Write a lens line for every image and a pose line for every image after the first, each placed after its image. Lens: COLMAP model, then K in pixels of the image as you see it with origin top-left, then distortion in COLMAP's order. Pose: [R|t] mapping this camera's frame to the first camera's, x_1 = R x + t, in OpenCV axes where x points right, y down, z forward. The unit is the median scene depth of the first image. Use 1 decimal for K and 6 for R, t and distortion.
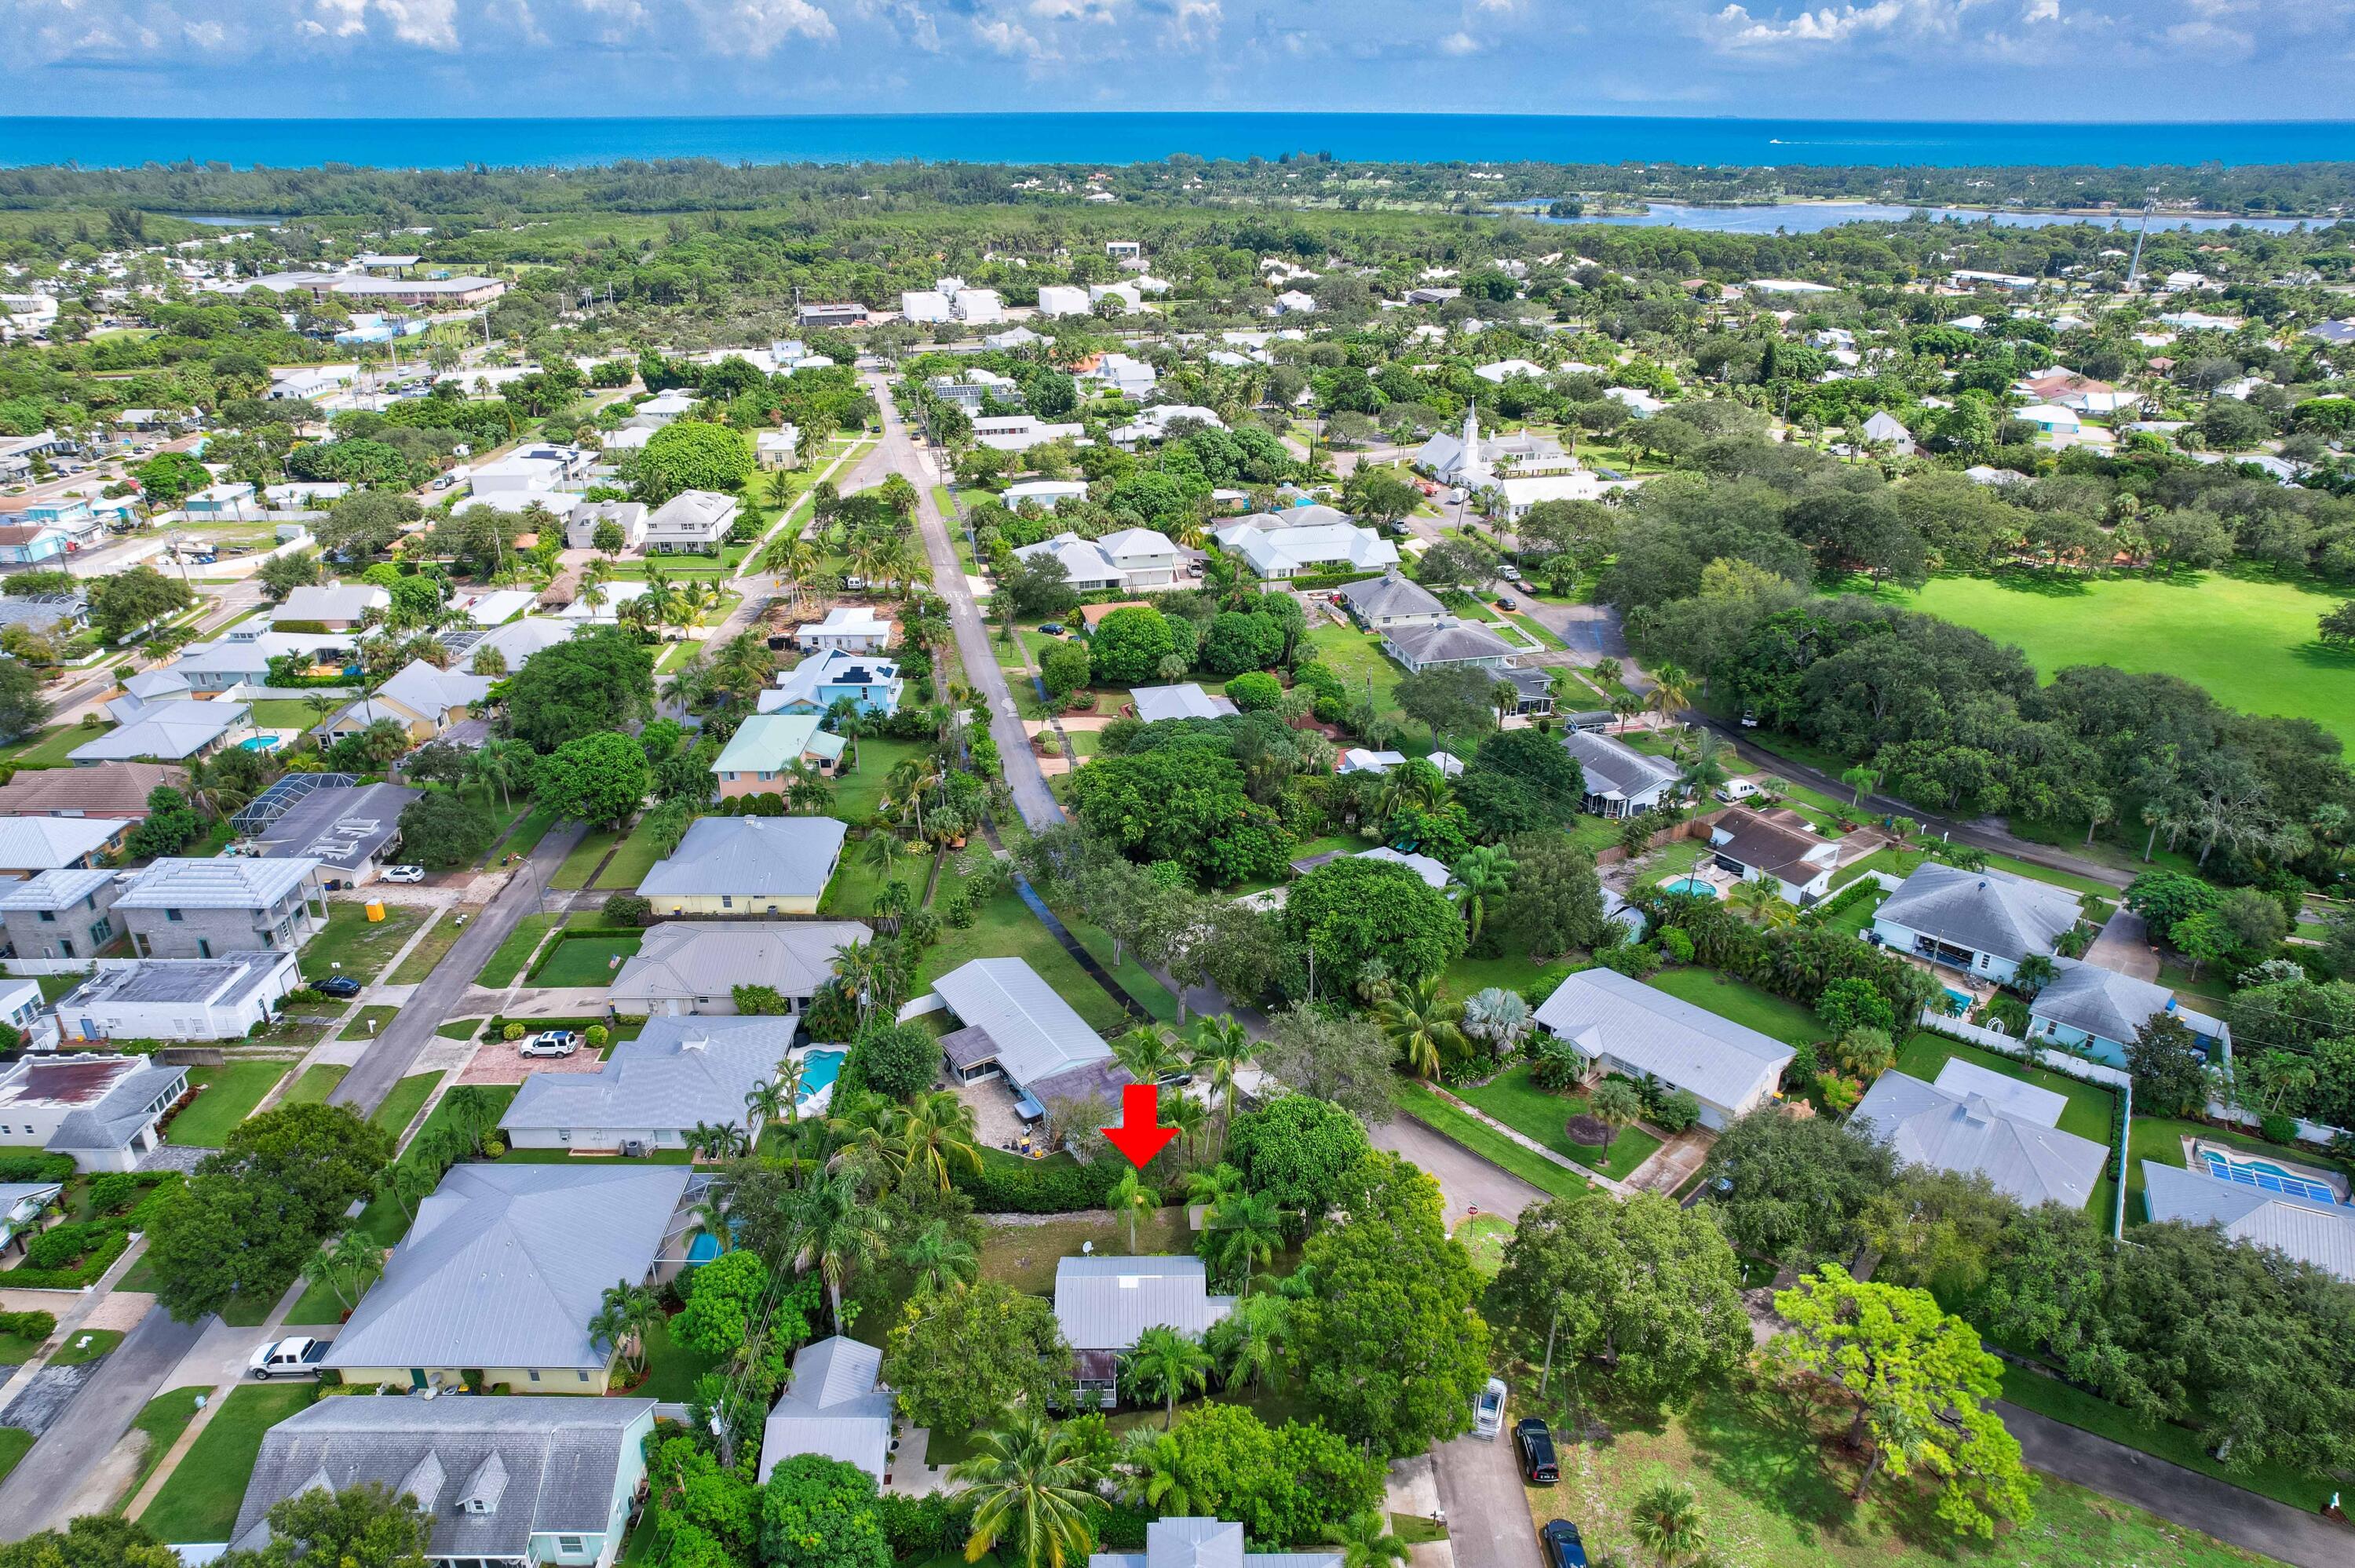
lens RADIAL K [[1511.7, 0, 1177.5], [0, 1511.7, 784.0], [0, 0, 1]] dist [-0.078444, 0.074012]
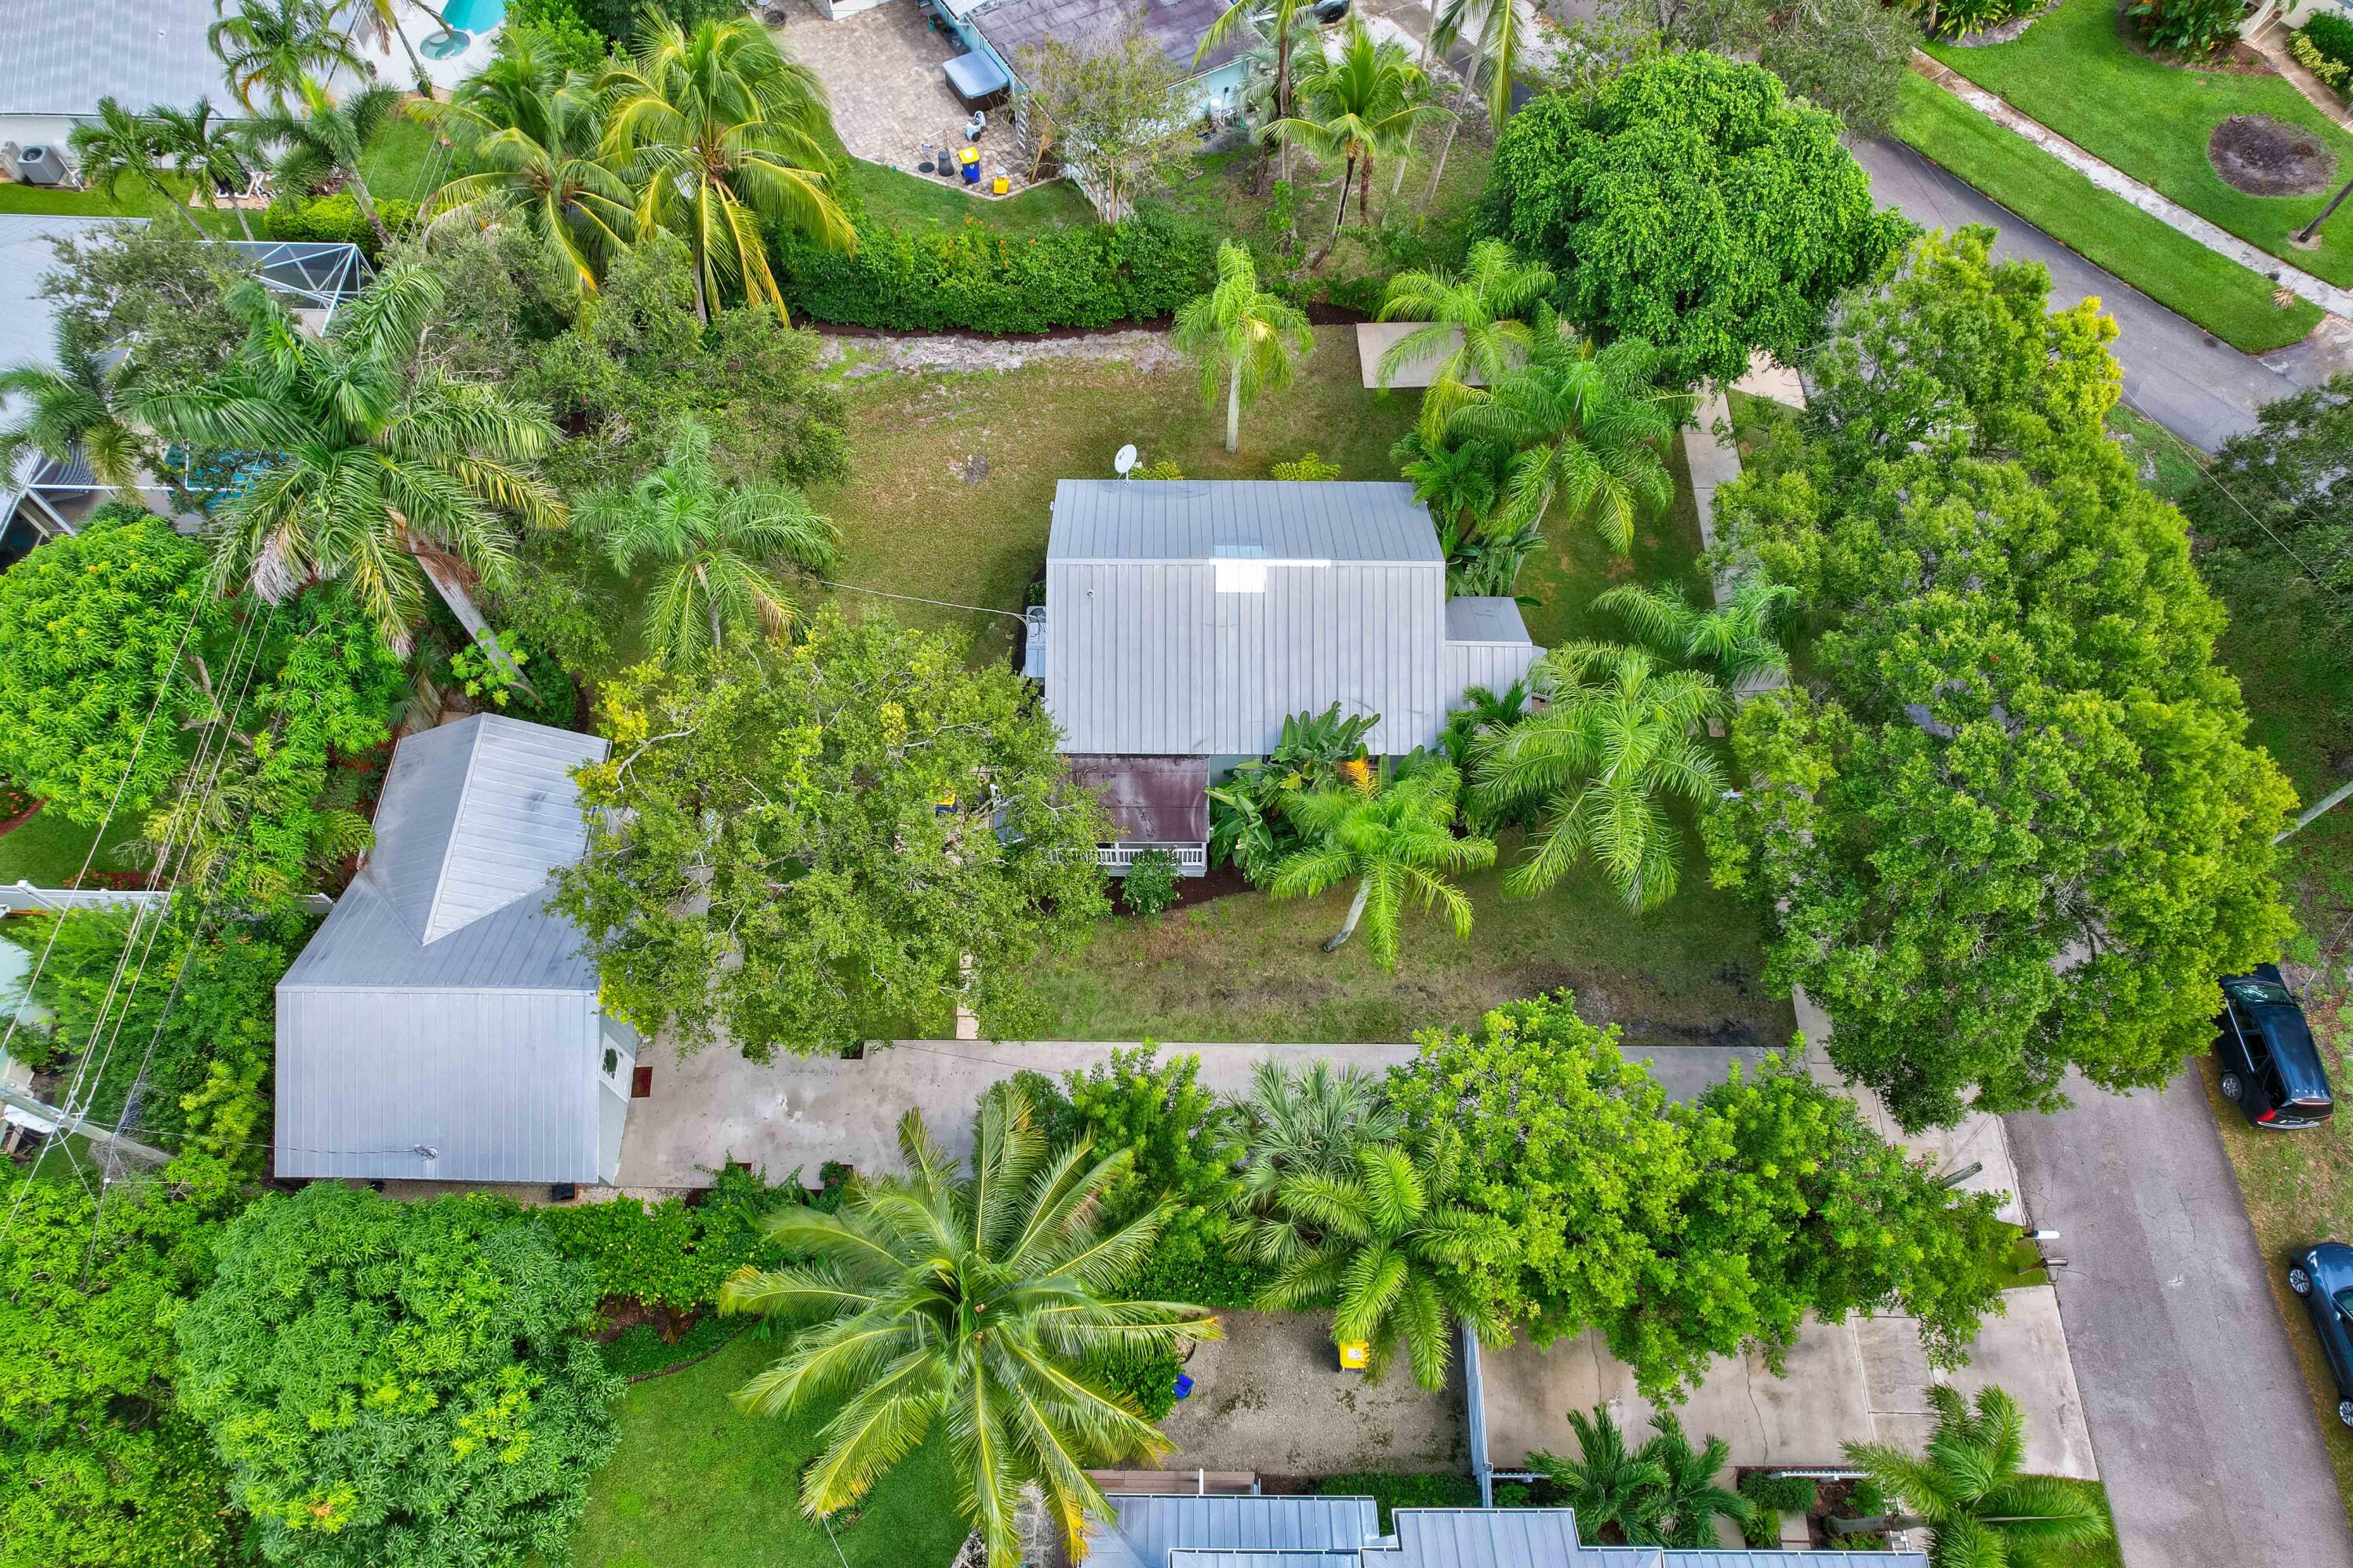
lens RADIAL K [[1510.7, 0, 1176.5], [0, 1510.7, 784.0], [0, 0, 1]] dist [-0.078444, 0.074012]
pose [[0.999839, 0.017837, 0.001855, -0.044776], [-0.015238, 0.790475, 0.612305, 0.132152], [0.009456, -0.612235, 0.790619, 0.620253]]
